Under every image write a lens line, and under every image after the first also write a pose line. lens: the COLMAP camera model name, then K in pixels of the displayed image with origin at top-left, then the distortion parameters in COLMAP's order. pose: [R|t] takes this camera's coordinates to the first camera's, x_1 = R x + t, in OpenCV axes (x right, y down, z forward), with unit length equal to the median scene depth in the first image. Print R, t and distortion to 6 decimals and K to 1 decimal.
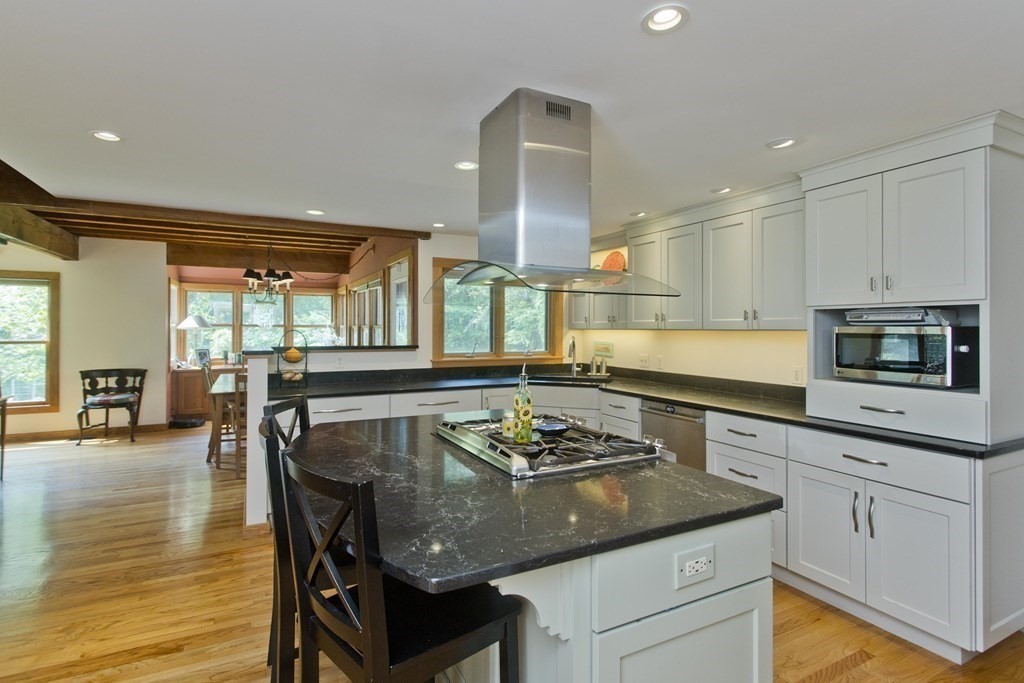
lens RADIAL K [[494.3, 0, 490.3], [0, 494.3, 323.8], [0, 0, 1]] dist [0.005165, 0.001737]
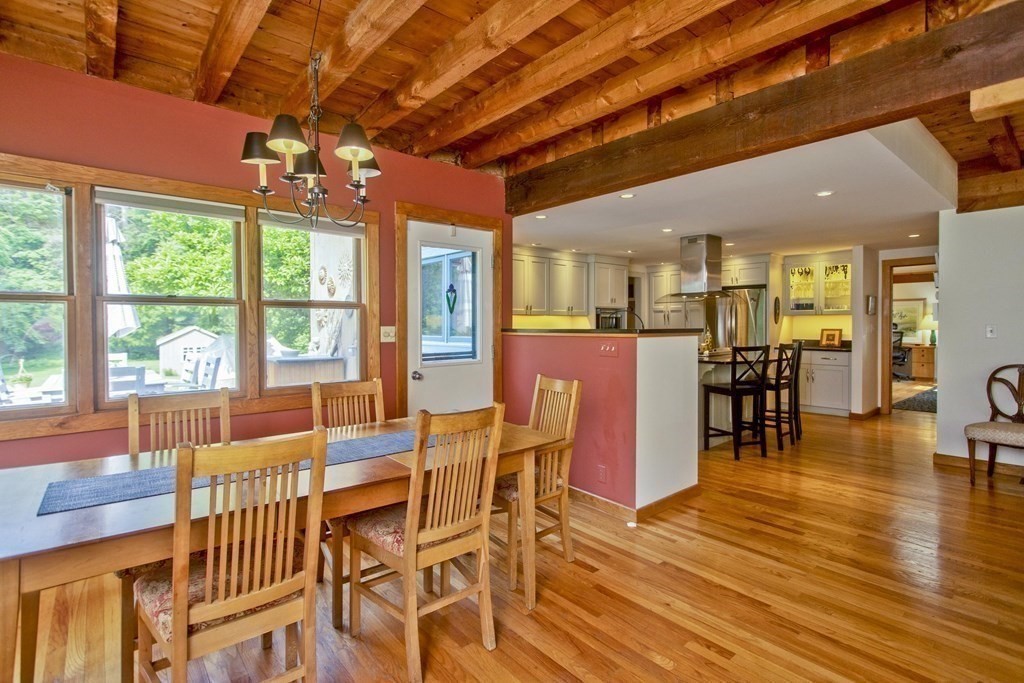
lens RADIAL K [[494.3, 0, 526.4], [0, 494.3, 334.3], [0, 0, 1]] dist [0.005165, 0.001737]
pose [[-0.266172, -0.023107, 0.963649, -0.836529], [-0.004146, 0.999731, 0.022827, 0.025224], [-0.963917, 0.002081, -0.266196, 0.956574]]
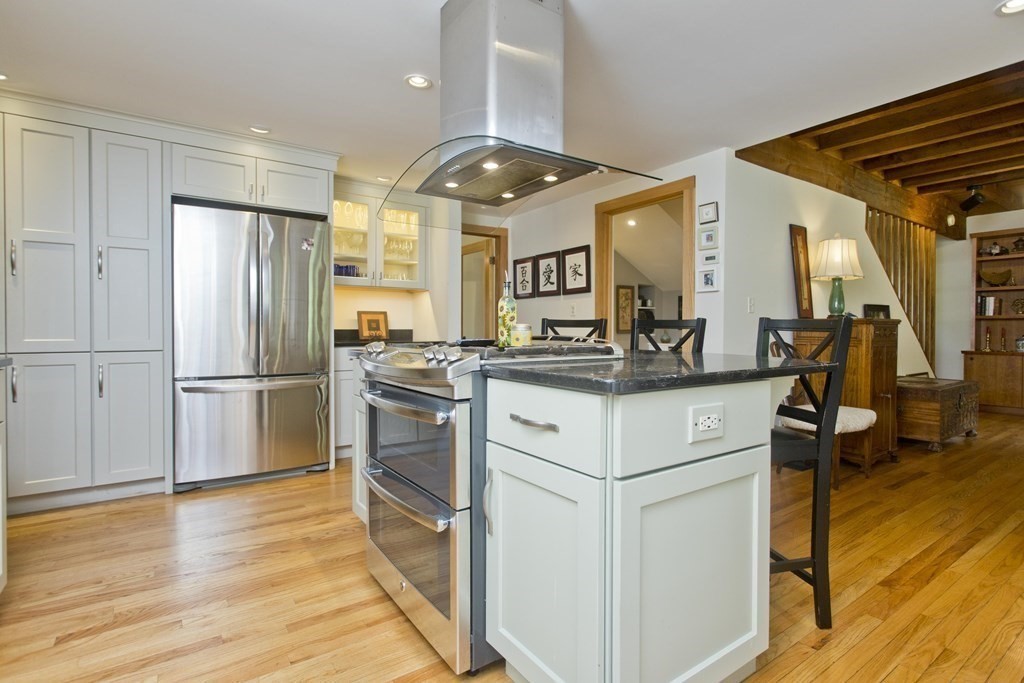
lens RADIAL K [[494.3, 0, 505.6], [0, 494.3, 328.1], [0, 0, 1]] dist [0.005165, 0.001737]
pose [[-0.989308, -0.006880, -0.145676, 0.072301], [-0.005473, 0.999934, -0.010062, 0.070190], [0.145736, -0.009157, -0.989281, 0.683375]]
